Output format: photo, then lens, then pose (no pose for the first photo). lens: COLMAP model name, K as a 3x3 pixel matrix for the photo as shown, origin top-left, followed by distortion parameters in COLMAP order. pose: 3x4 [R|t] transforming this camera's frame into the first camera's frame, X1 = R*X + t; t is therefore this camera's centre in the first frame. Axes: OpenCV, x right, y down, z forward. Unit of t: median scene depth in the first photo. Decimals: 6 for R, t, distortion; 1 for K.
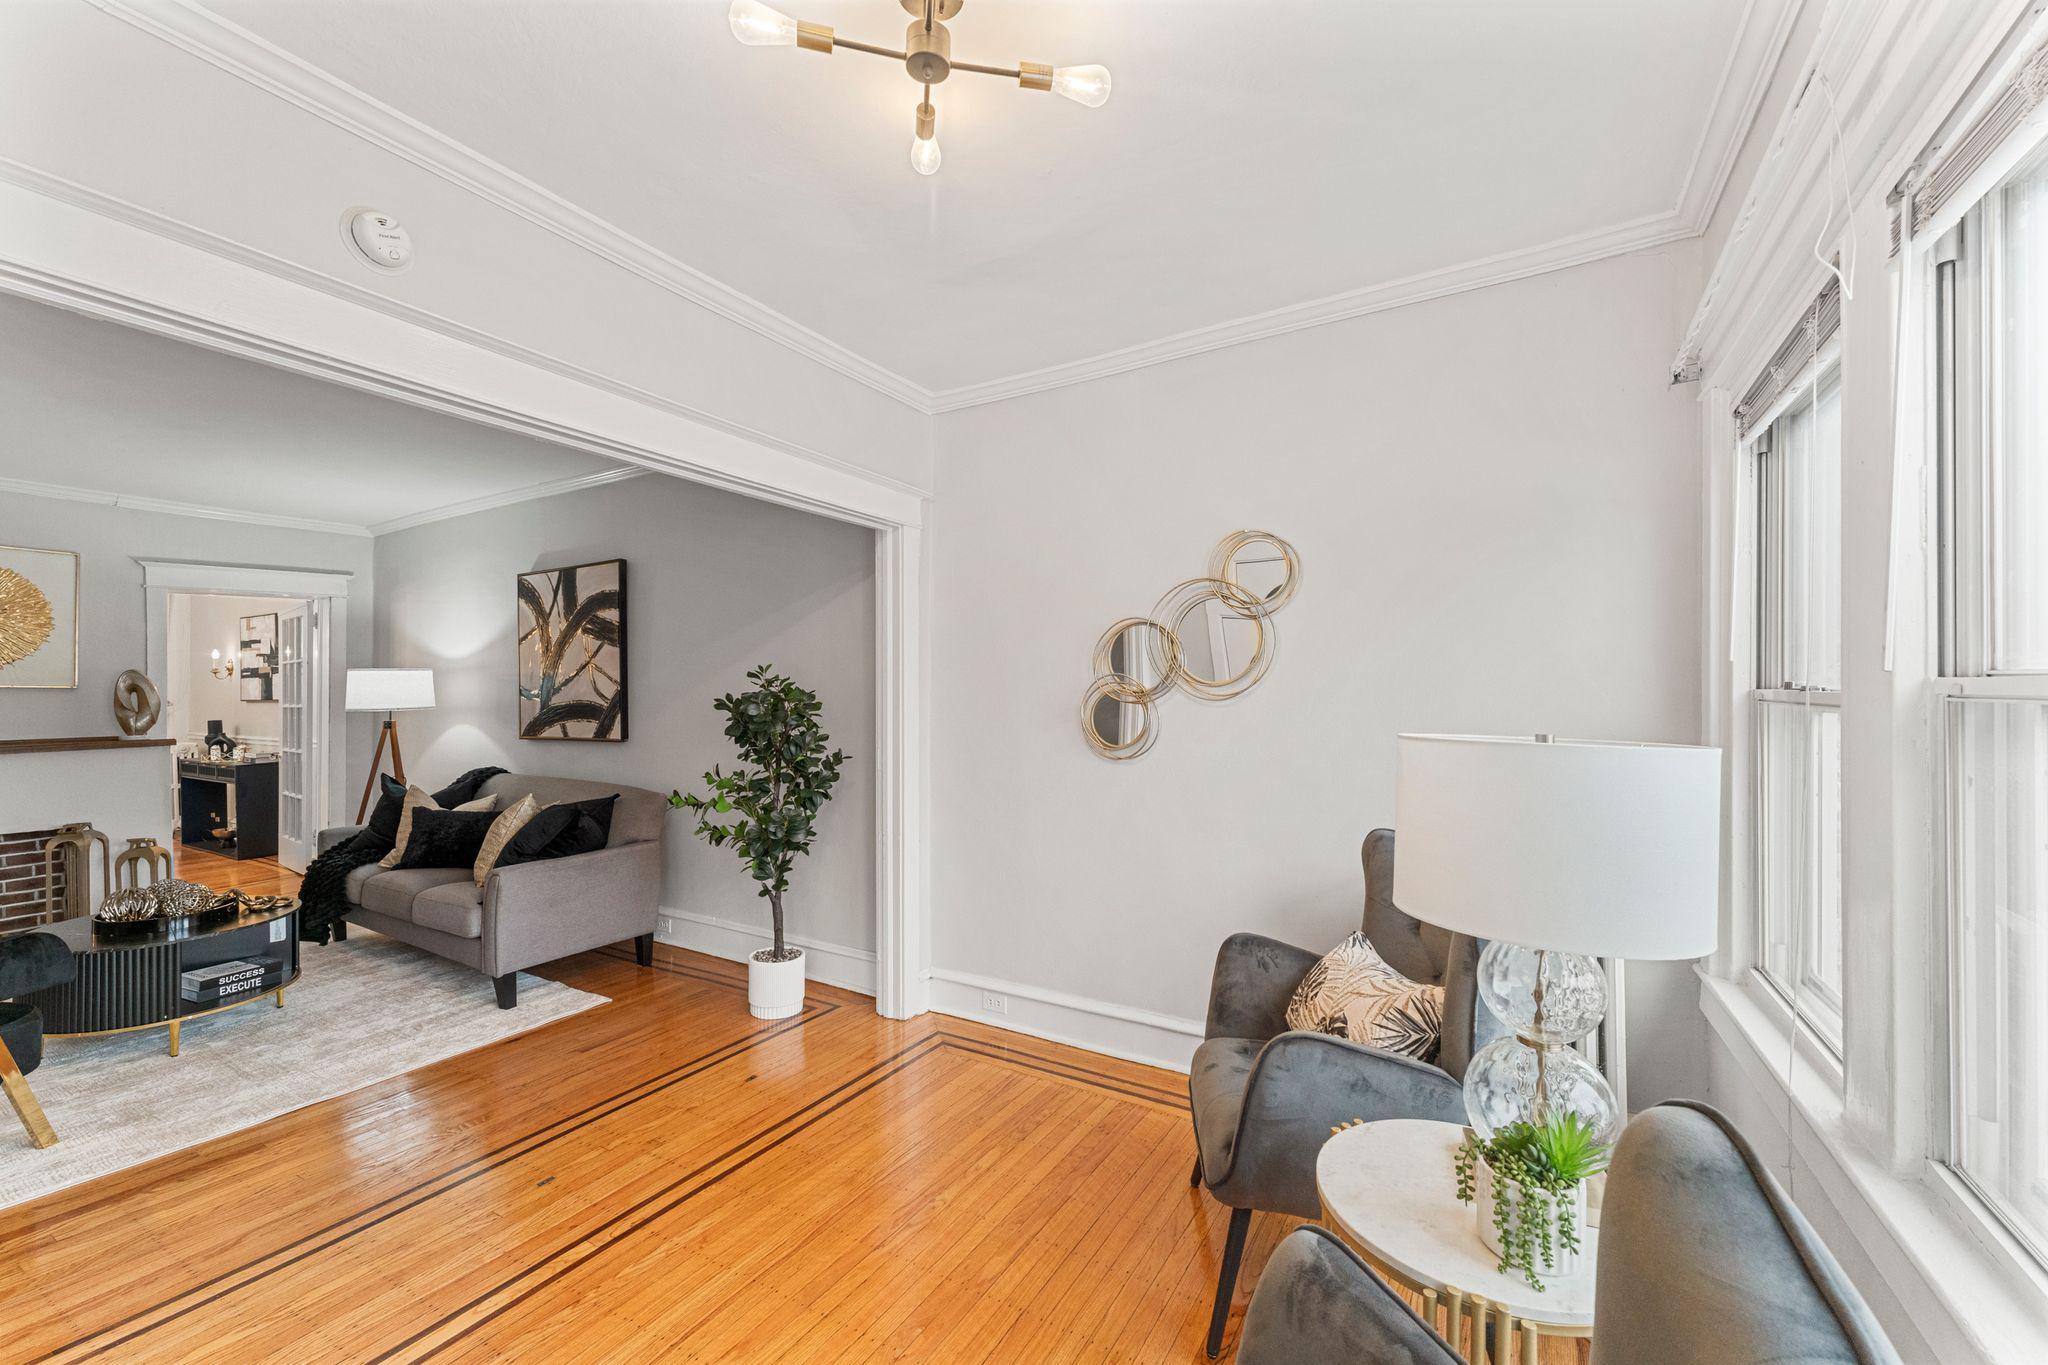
lens RADIAL K [[820.1, 0, 1021.7], [0, 820.1, 690.6], [0, 0, 1]] dist [0.001272, 0.000727]
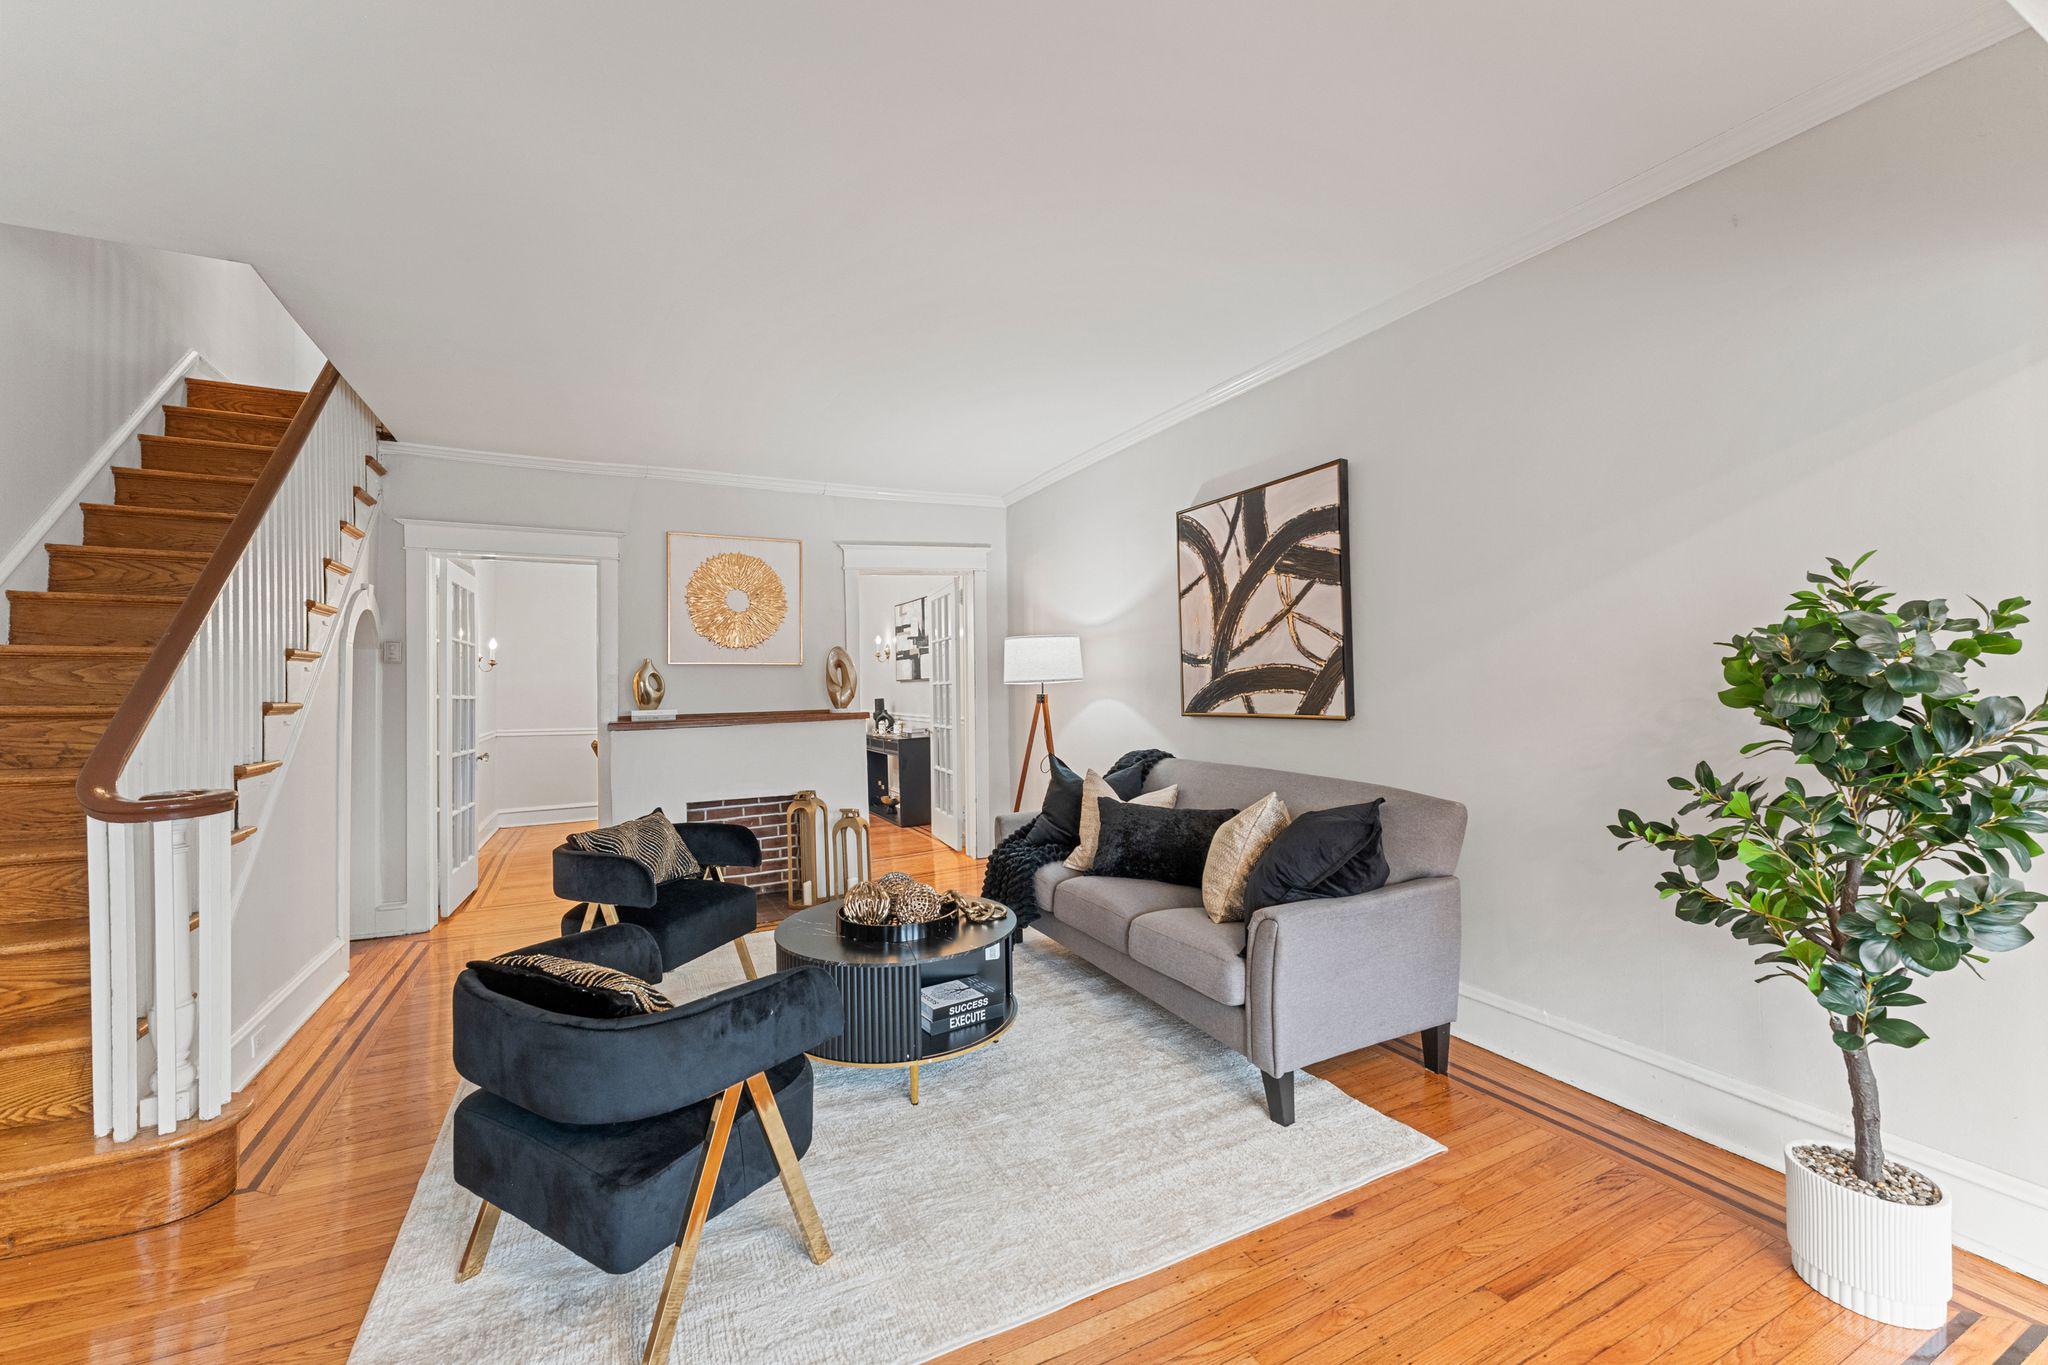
lens RADIAL K [[820.1, 0, 1024.7], [0, 820.1, 681.3], [0, 0, 1]] dist [0.001272, 0.000727]
pose [[0.842202, -0.012763, -0.539012, -0.339413], [0.015668, 0.999877, 0.000806, 0.024113], [0.538935, -0.009125, 0.842298, 0.261930]]
